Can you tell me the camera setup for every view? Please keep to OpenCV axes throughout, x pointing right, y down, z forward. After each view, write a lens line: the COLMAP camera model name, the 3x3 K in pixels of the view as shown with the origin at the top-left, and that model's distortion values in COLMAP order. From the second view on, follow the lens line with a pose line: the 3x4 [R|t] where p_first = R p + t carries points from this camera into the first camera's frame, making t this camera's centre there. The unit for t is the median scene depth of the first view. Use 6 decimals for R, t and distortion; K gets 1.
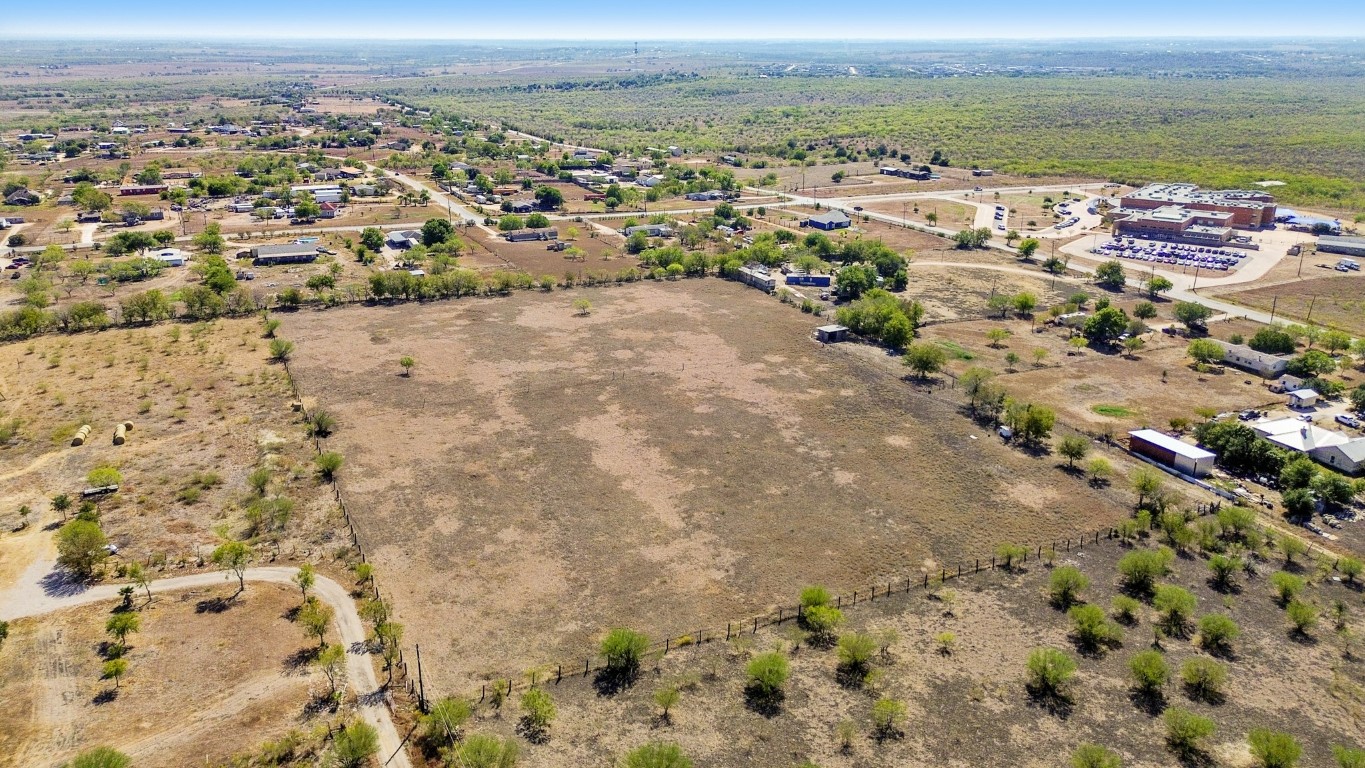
lens RADIAL K [[980.8, 0, 682.5], [0, 980.8, 384.0], [0, 0, 1]] dist [0.072394, -0.074944]
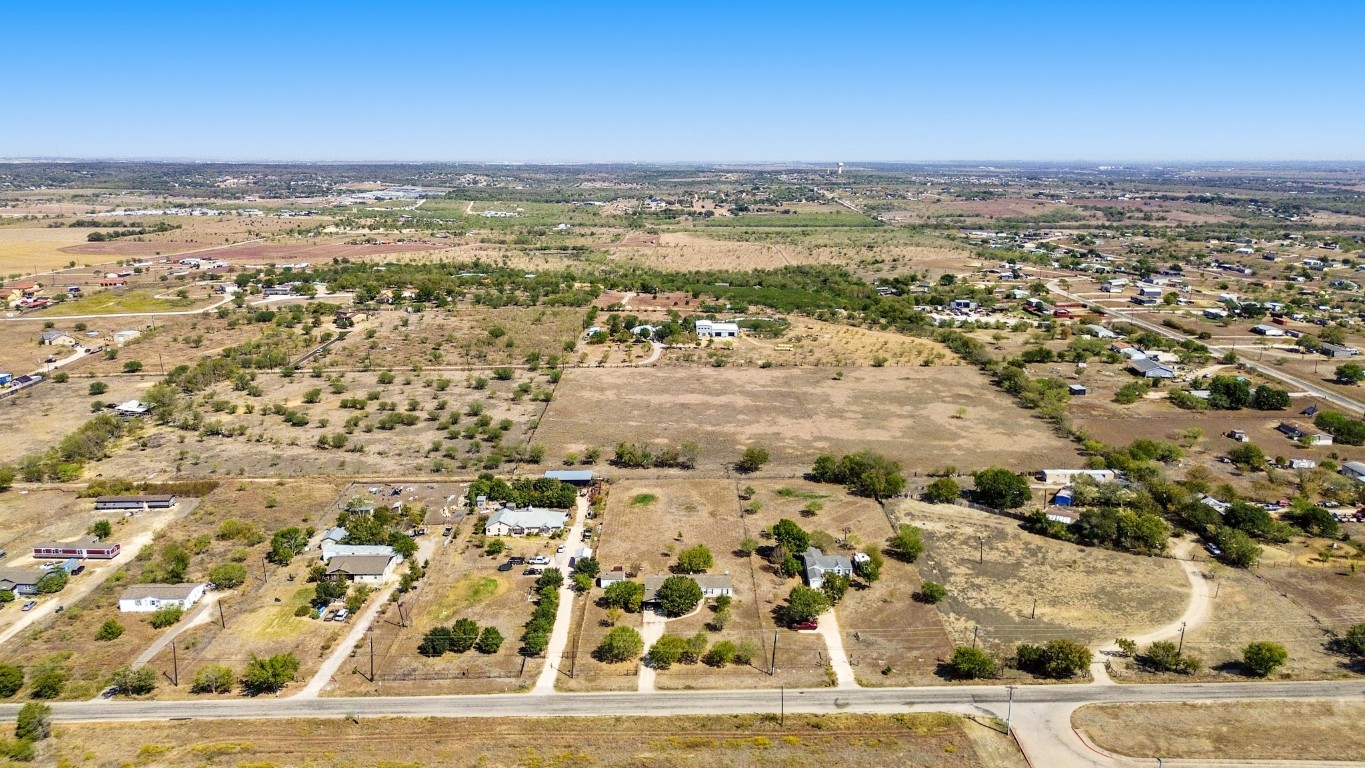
lens RADIAL K [[966.9, 0, 681.1], [0, 966.9, 383.8], [0, 0, 1]] dist [0.066850, -0.064156]
pose [[-0.450504, 0.202356, -0.869539, 1.606429], [-0.299267, 0.883395, 0.360629, -0.634853], [0.841122, 0.422689, -0.337415, 1.501595]]
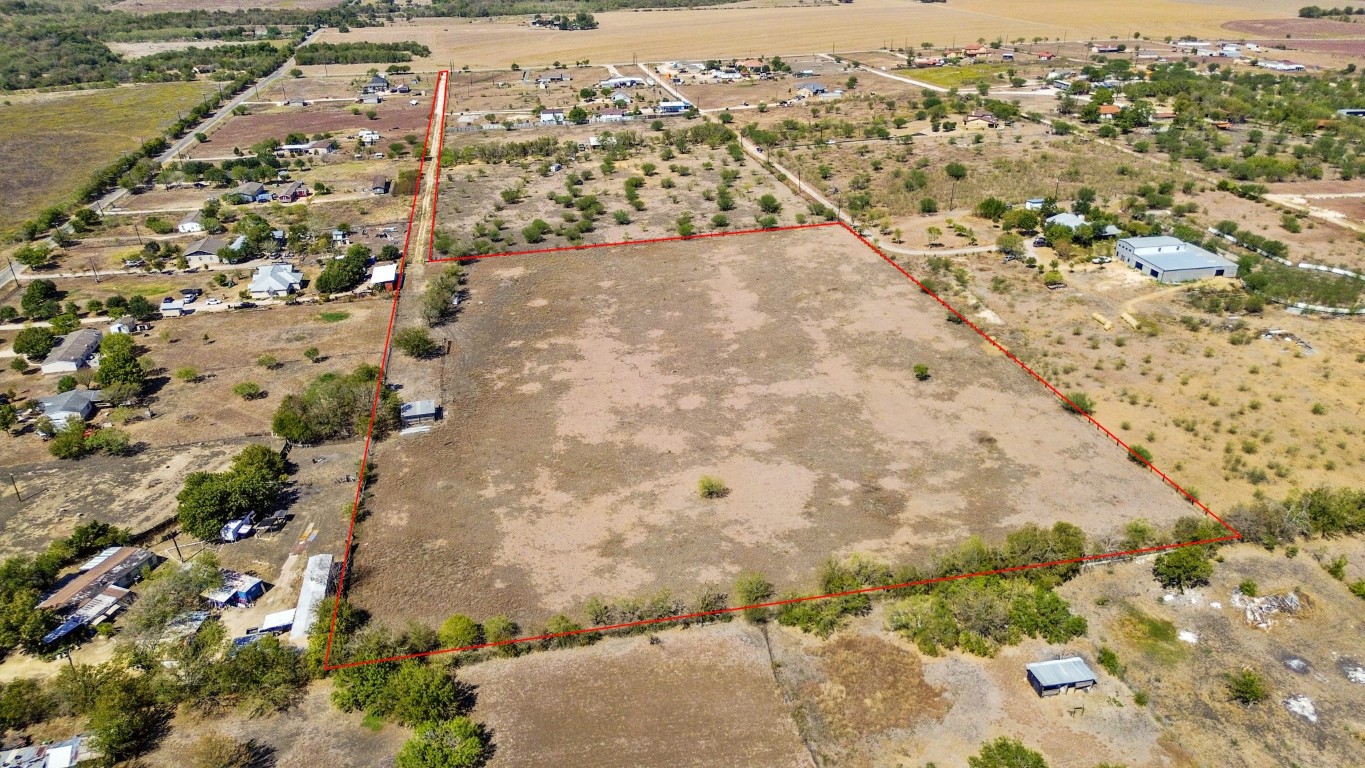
lens RADIAL K [[966.9, 0, 681.1], [0, 966.9, 383.8], [0, 0, 1]] dist [0.066850, -0.064156]
pose [[-0.964049, -0.115482, 0.239319, -0.306926], [0.089025, 0.708211, 0.700365, -0.774692], [-0.250368, 0.696491, -0.672470, 1.875493]]
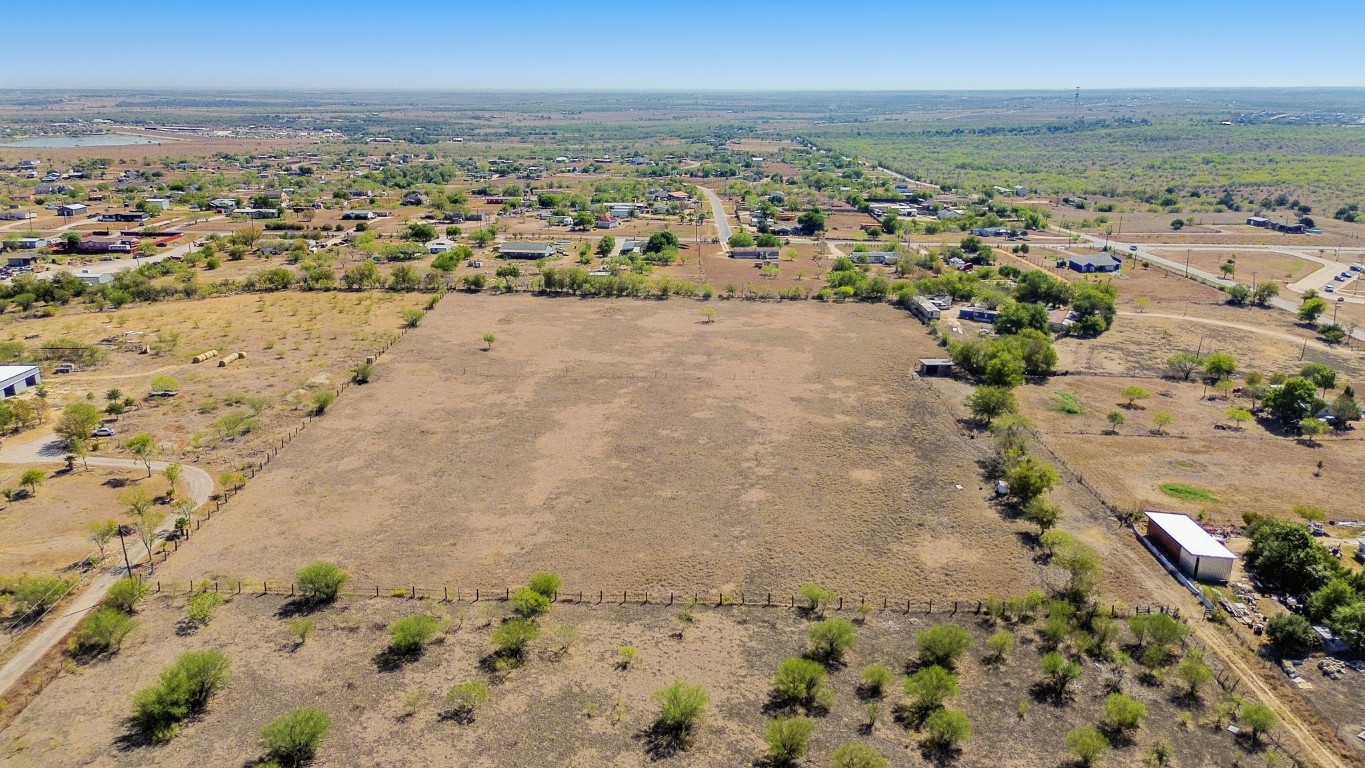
lens RADIAL K [[966.9, 0, 681.1], [0, 966.9, 383.8], [0, 0, 1]] dist [0.066850, -0.064156]
pose [[0.897034, 0.128289, -0.422933, 0.413360], [-0.146457, 0.989160, -0.010589, 0.009103], [0.416990, 0.071440, 0.906099, 0.120116]]
